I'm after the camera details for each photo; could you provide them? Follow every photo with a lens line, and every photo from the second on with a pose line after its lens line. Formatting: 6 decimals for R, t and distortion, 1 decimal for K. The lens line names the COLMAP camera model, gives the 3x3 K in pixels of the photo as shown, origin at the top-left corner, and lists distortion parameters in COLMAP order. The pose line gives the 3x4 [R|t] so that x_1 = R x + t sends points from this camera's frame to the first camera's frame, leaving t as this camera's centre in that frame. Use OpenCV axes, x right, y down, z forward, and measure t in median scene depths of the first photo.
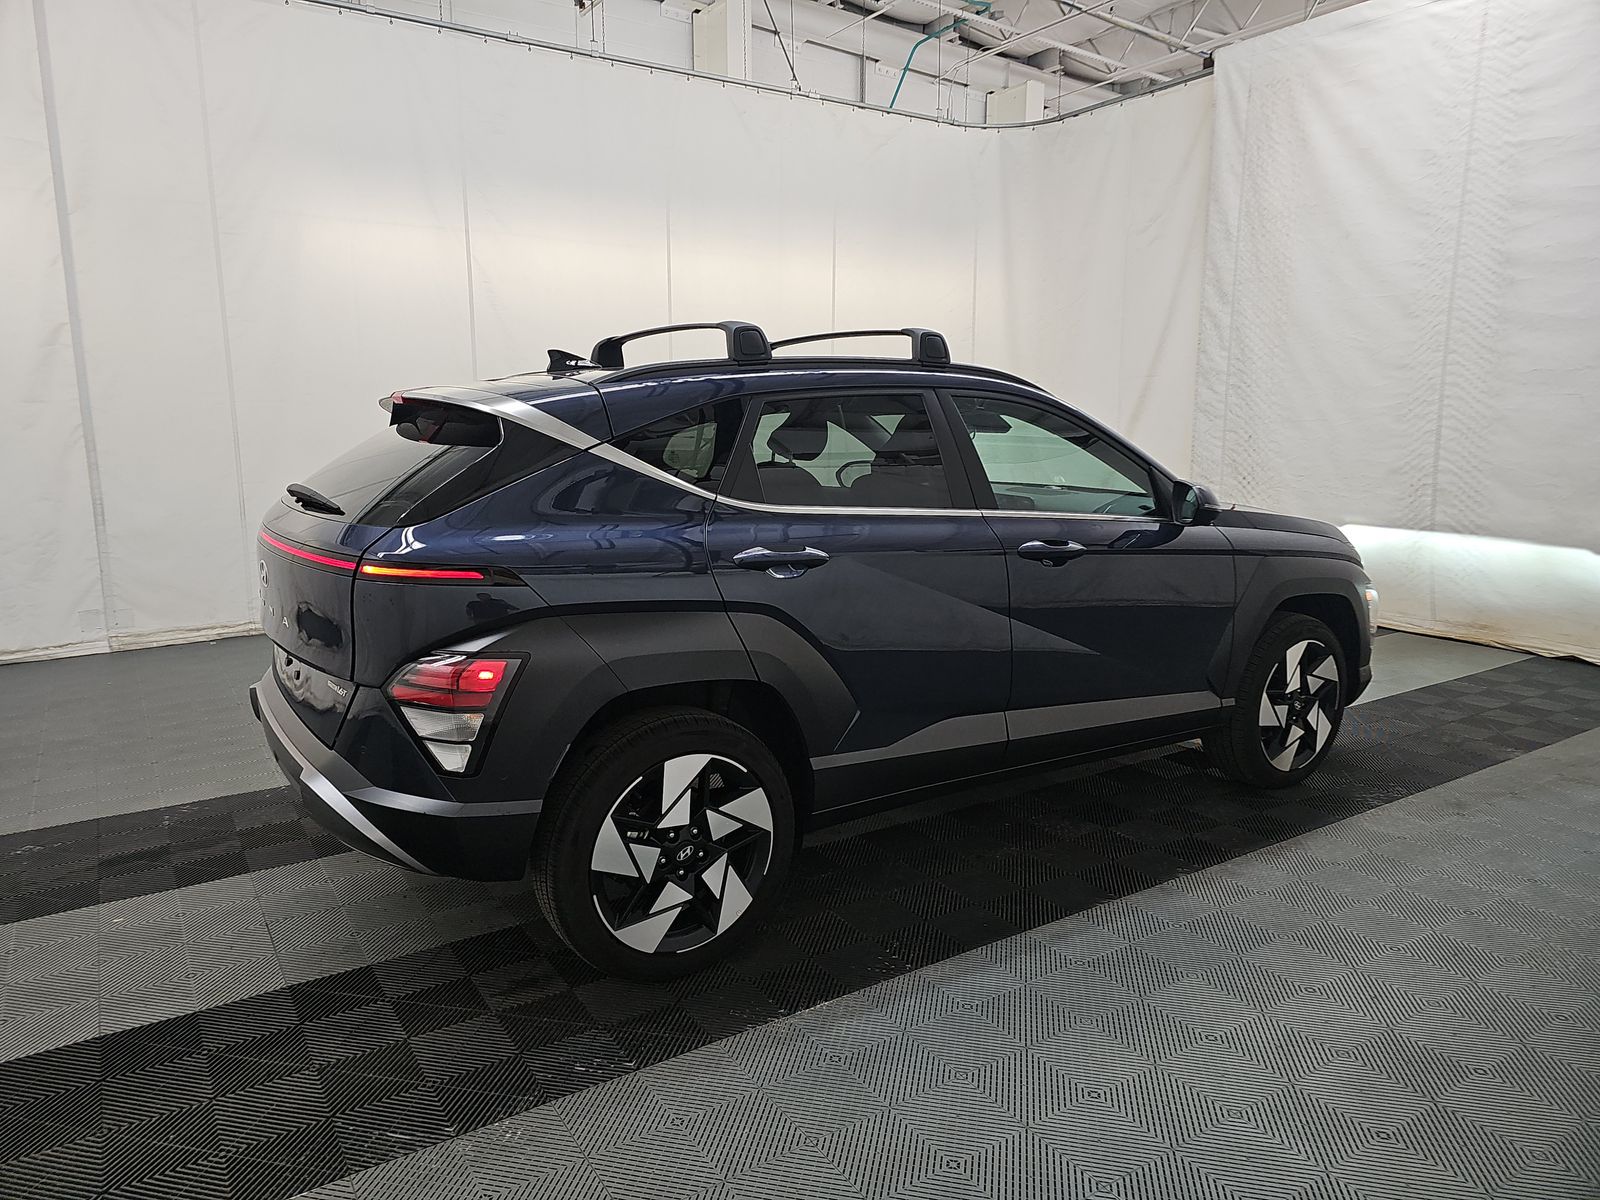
lens RADIAL K [[1032.8, 0, 720.1], [0, 1032.8, 606.0], [0, 0, 1]] dist [0.004840, -0.019274]
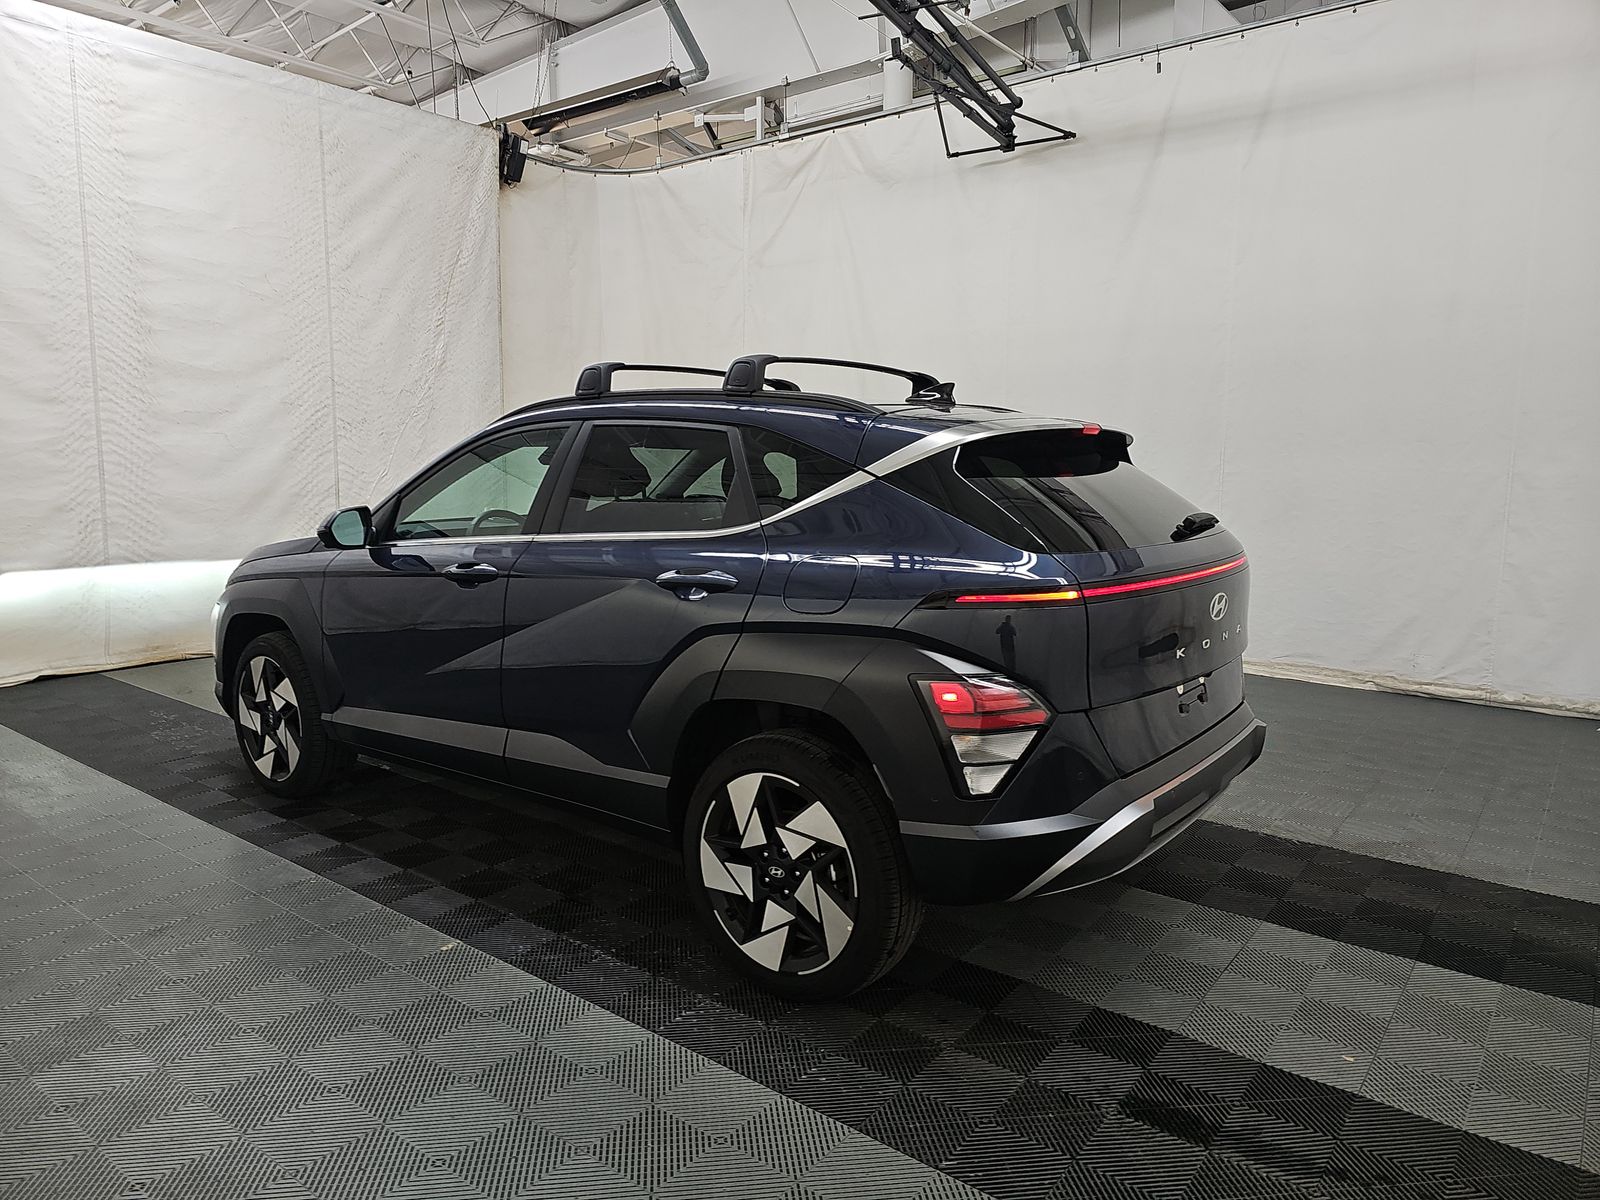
lens RADIAL K [[1069.6, 0, 805.1], [0, 1069.6, 602.9], [0, 0, 1]] dist [0.036700, -0.035615]
pose [[-0.386377, -0.131608, 0.912903, -0.563701], [0.159759, 0.965258, 0.206772, -0.152085], [-0.908399, 0.225736, -0.351928, 0.790567]]
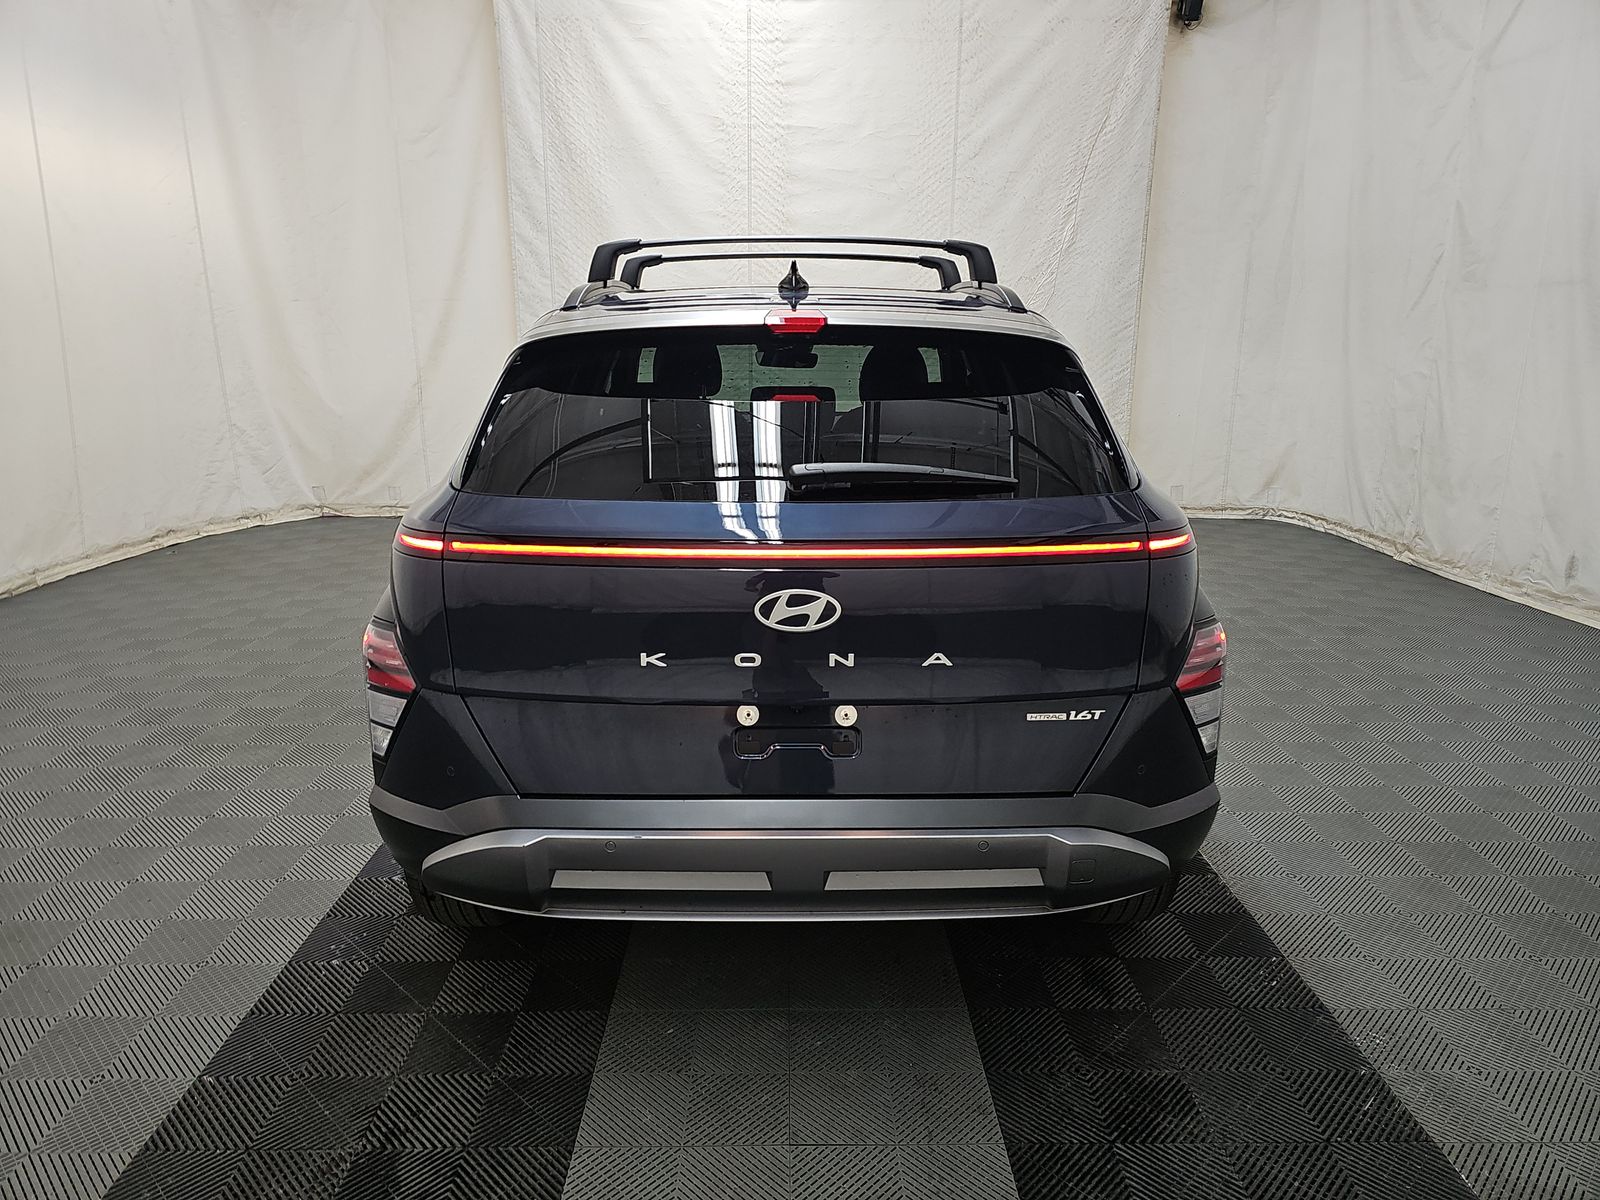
lens RADIAL K [[1069.6, 0, 805.1], [0, 1069.6, 602.9], [0, 0, 1]] dist [0.036700, -0.035615]
pose [[0.490523, -0.208057, 0.846227, -0.444319], [0.157825, 0.976232, 0.148536, -0.059993], [-0.857017, 0.060696, 0.511700, 0.301419]]
